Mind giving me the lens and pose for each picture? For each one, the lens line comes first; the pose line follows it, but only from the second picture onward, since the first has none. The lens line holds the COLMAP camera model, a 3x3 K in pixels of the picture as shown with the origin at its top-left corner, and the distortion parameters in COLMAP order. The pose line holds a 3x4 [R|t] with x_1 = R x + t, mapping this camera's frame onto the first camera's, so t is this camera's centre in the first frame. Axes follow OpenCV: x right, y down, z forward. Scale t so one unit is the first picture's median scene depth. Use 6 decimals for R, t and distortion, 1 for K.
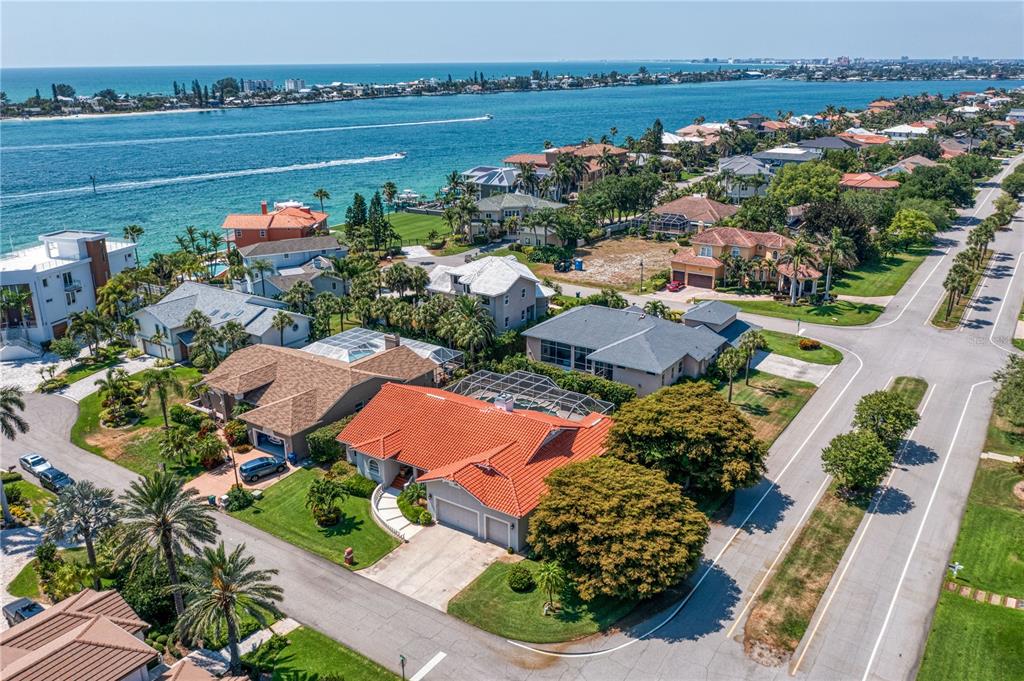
lens RADIAL K [[812.9, 0, 505.1], [0, 812.9, 349.2], [0, 0, 1]] dist [-0.020629, -0.001894]
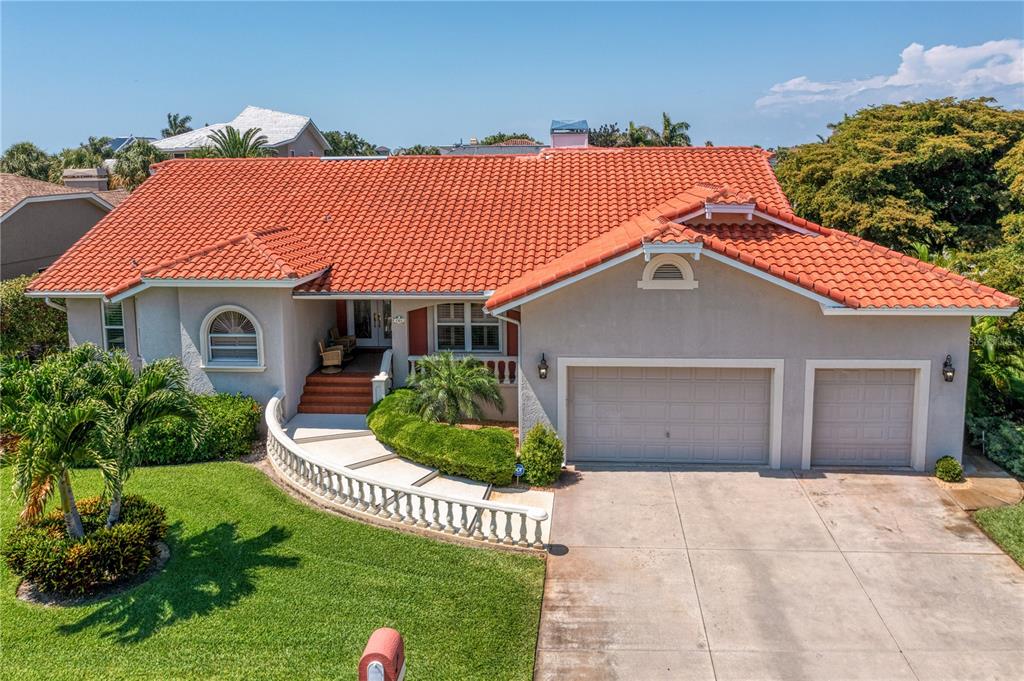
lens RADIAL K [[812.9, 0, 527.5], [0, 812.9, 282.5], [0, 0, 1]] dist [-0.020629, -0.001894]
pose [[0.861097, -0.070565, 0.503520, -0.177443], [0.170545, 0.973036, -0.155294, 0.155385], [-0.478984, 0.219596, 0.849913, 0.624476]]
